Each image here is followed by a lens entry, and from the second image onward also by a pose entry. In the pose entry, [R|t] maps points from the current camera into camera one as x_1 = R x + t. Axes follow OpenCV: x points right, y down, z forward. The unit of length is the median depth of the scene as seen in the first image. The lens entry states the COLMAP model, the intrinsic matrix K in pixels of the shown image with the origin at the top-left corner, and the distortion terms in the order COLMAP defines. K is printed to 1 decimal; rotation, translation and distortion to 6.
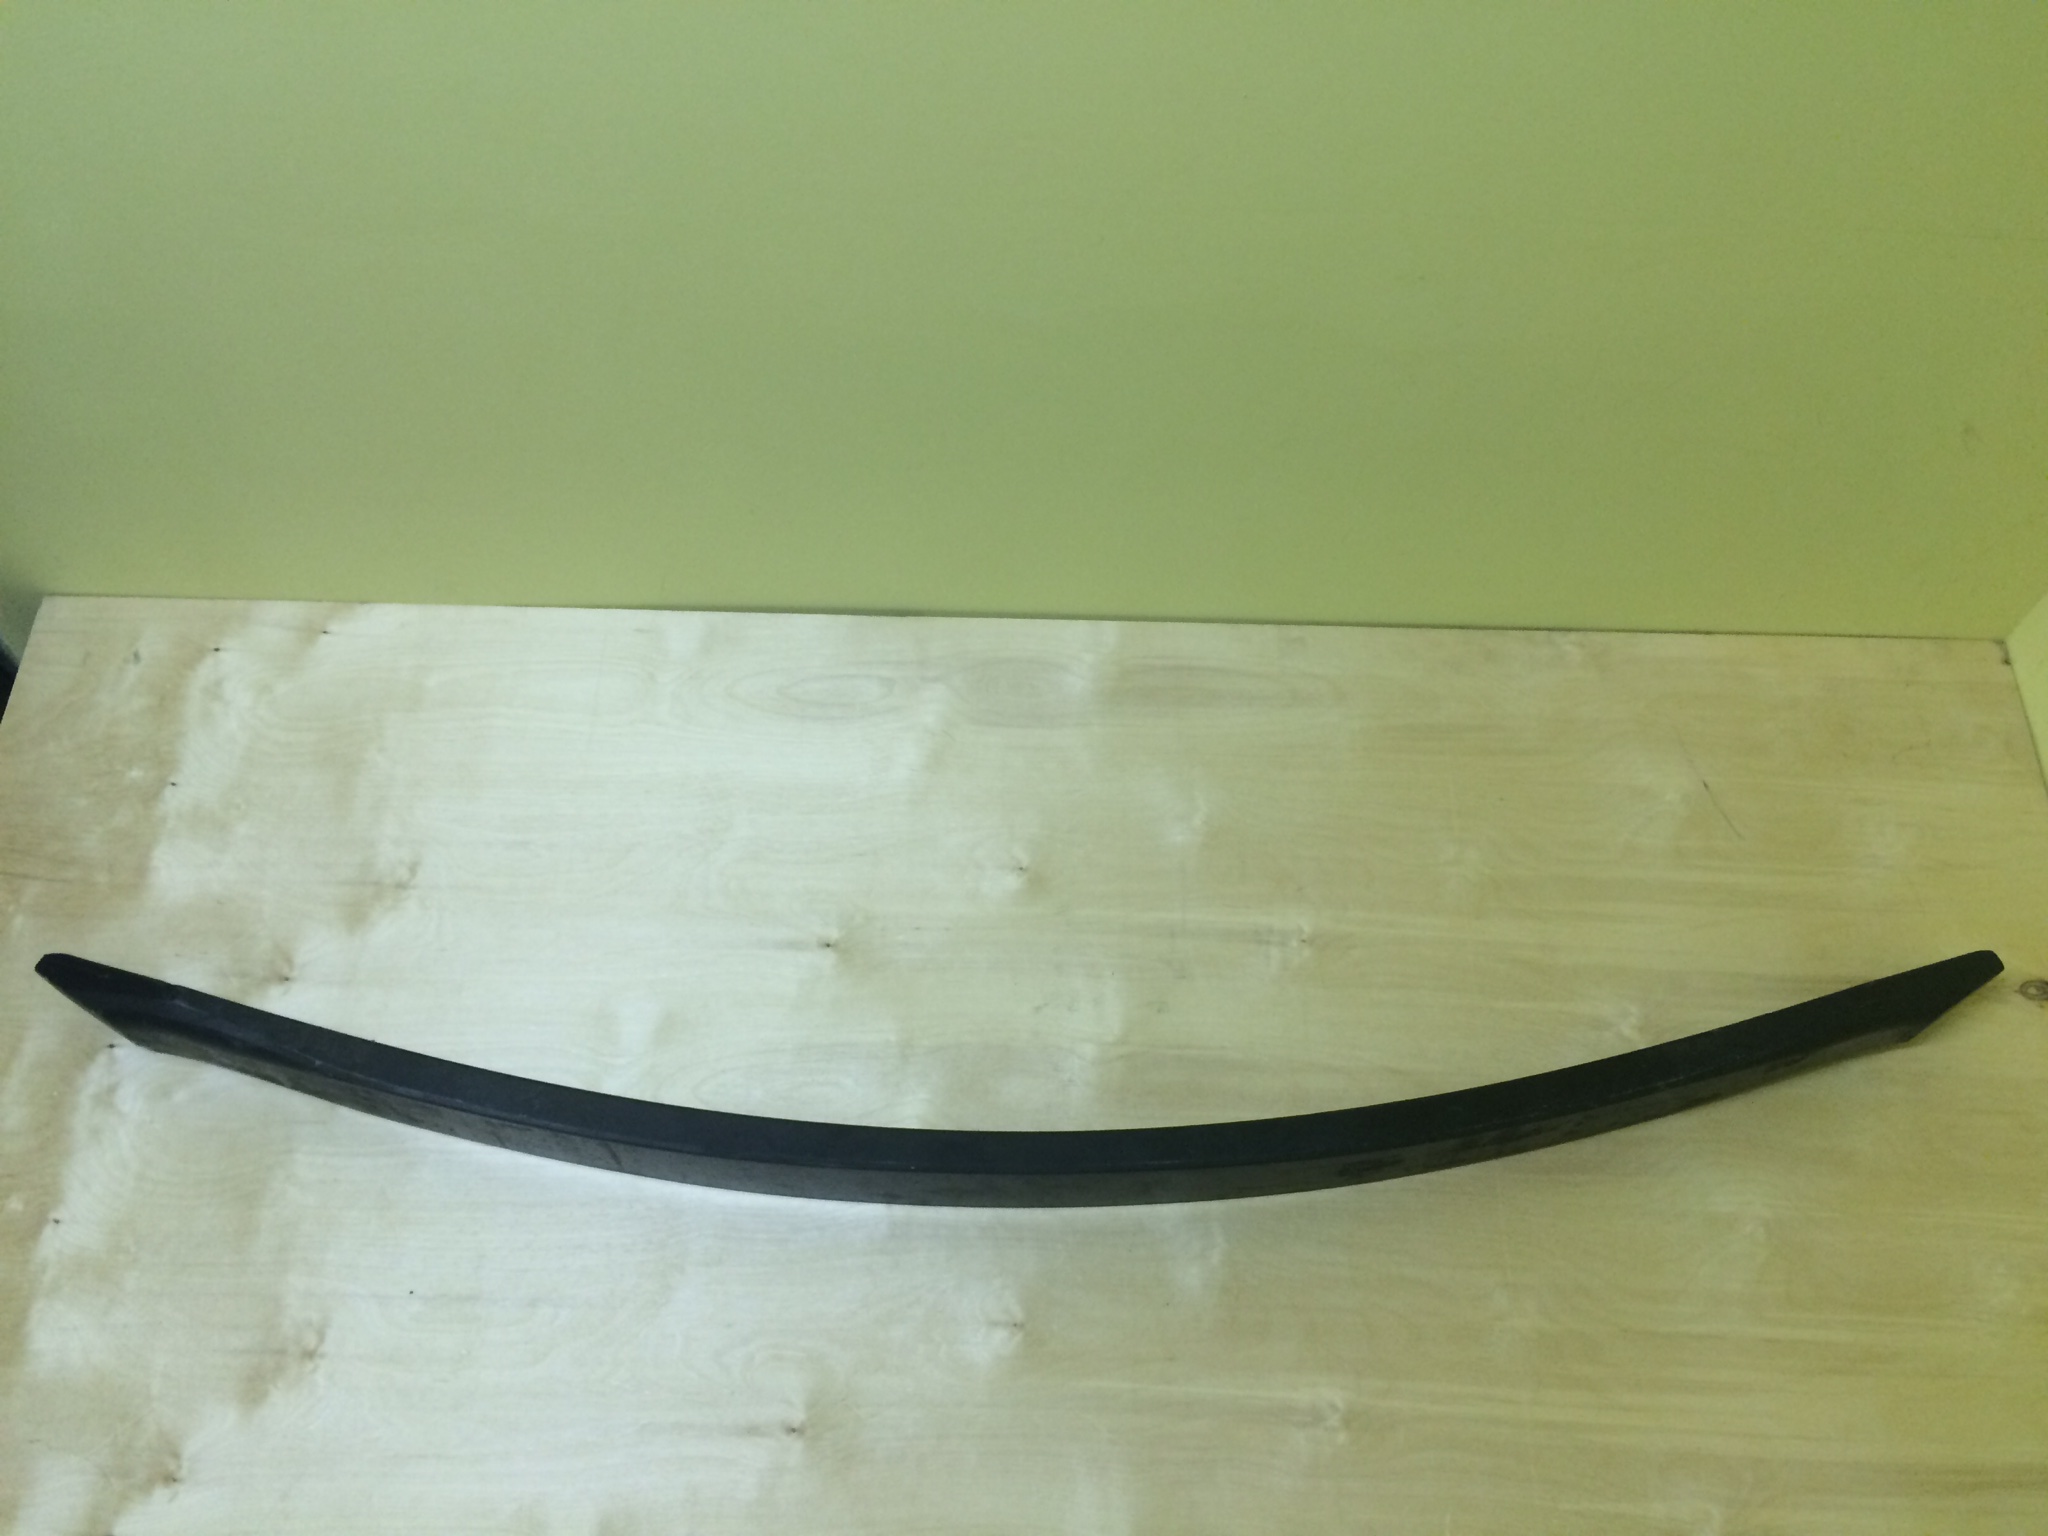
lens RADIAL K [[1699.2, 0, 1030.0], [0, 1699.2, 755.5], [0, 0, 1]] dist [0.088018, -0.107045]
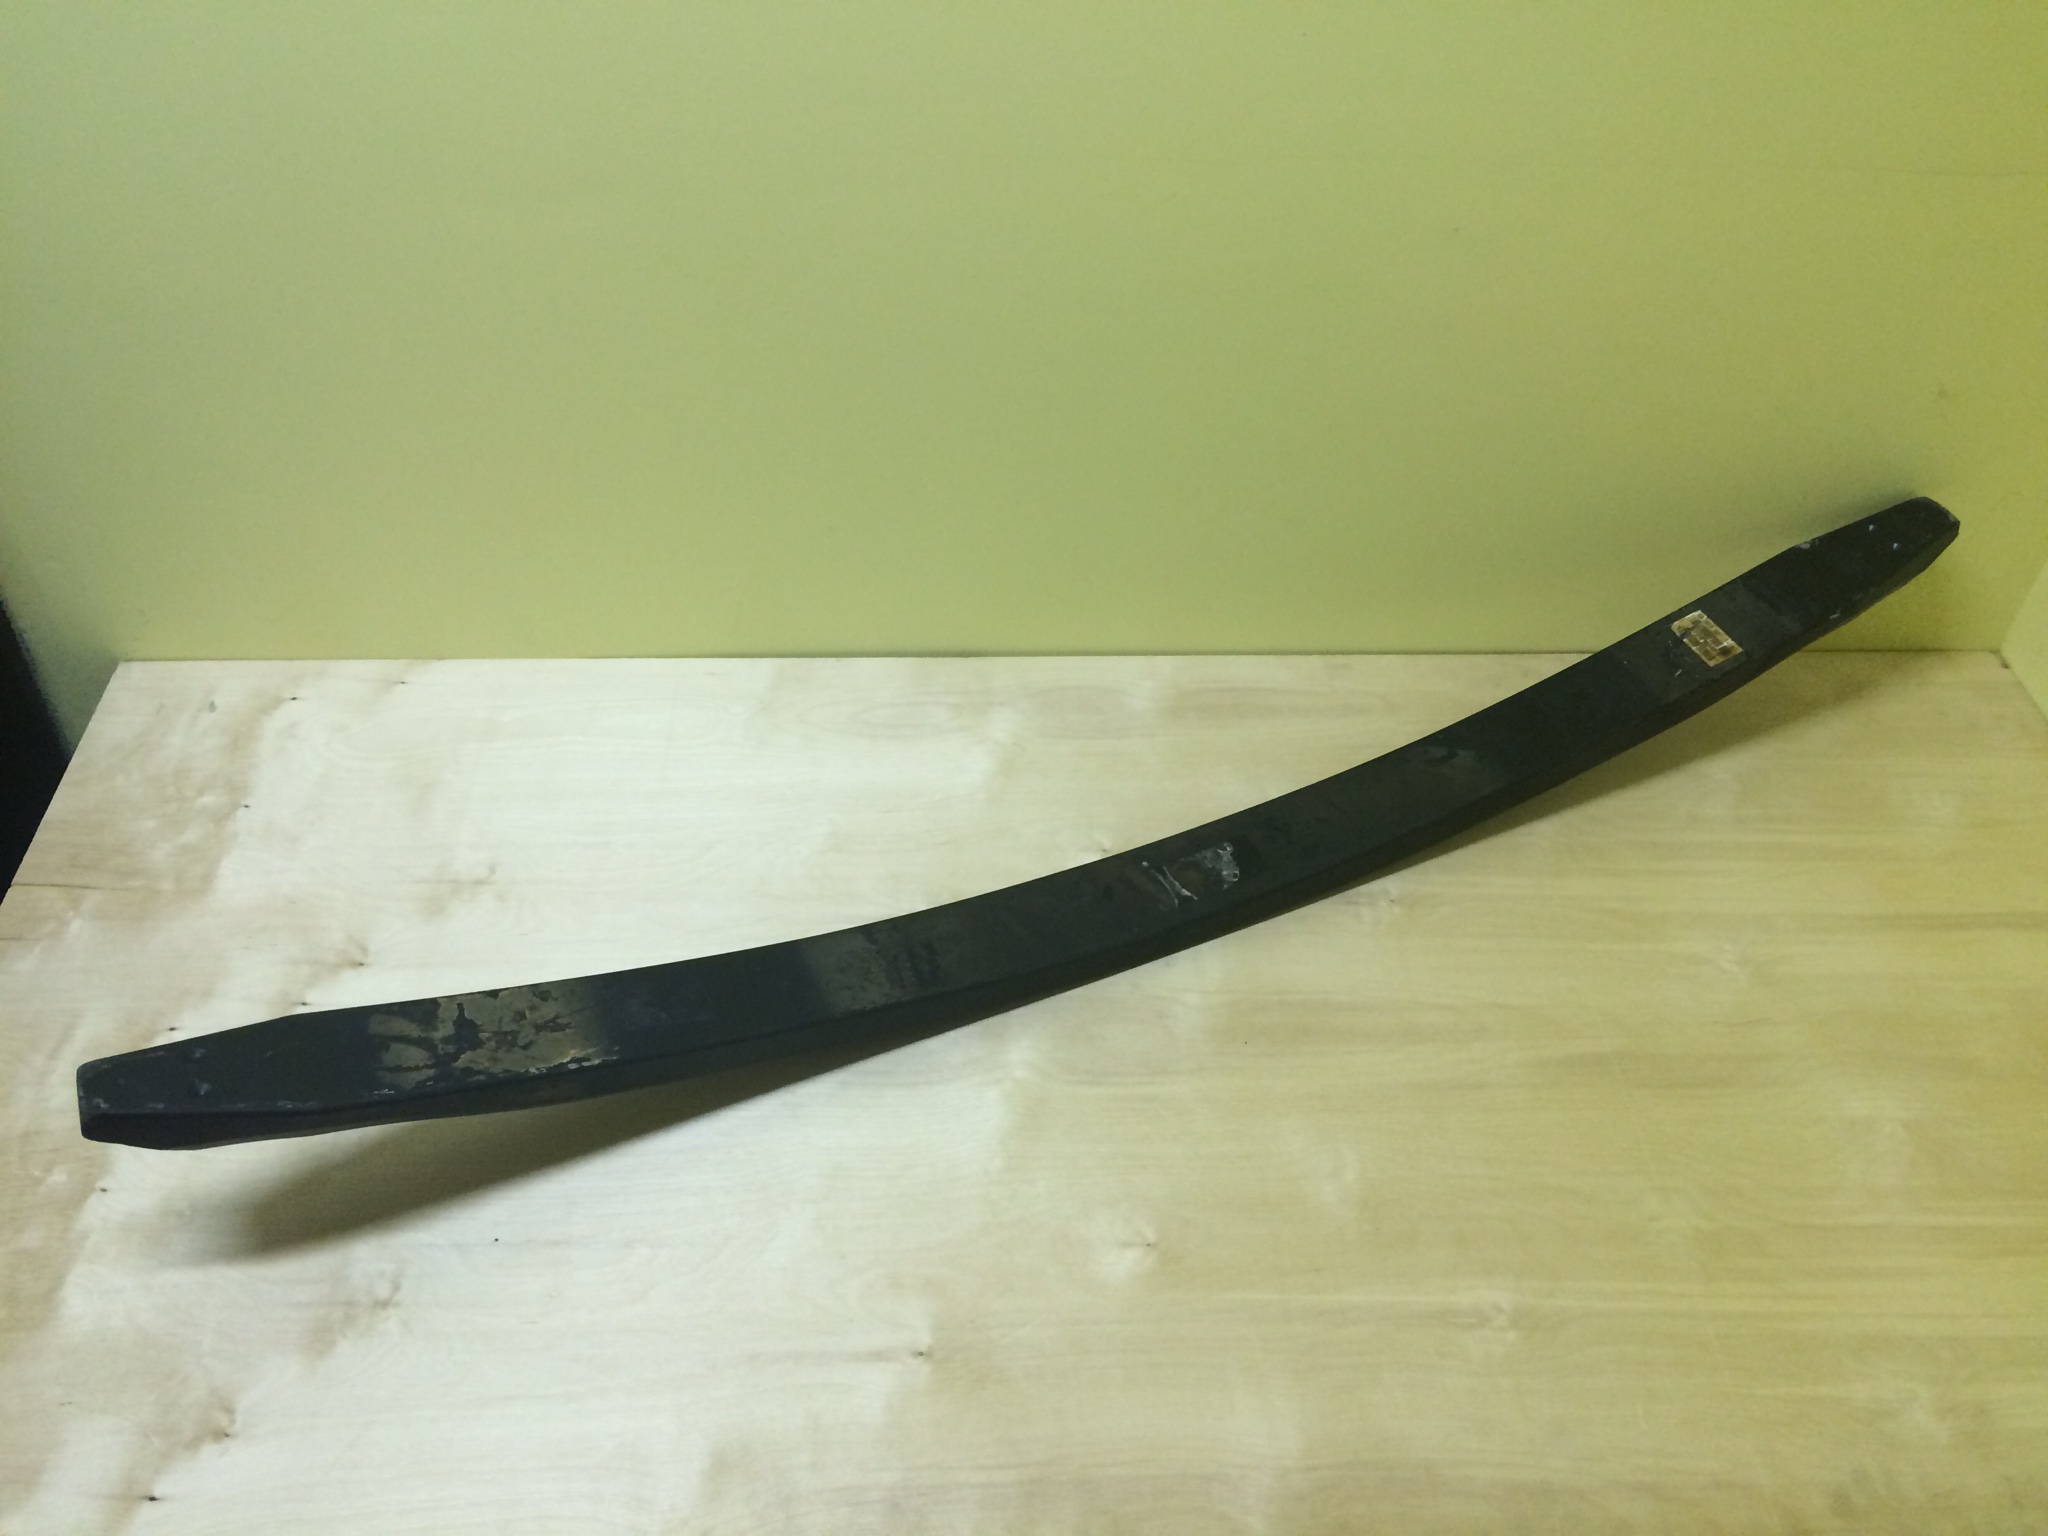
lens RADIAL K [[1699.2, 0, 1024.6], [0, 1699.2, 770.7], [0, 0, 1]] dist [0.088018, -0.107045]
pose [[0.998040, -0.030759, 0.054501, -0.116543], [0.045510, 0.954512, -0.294680, 0.350452], [-0.042958, 0.296583, 0.954040, 0.034462]]
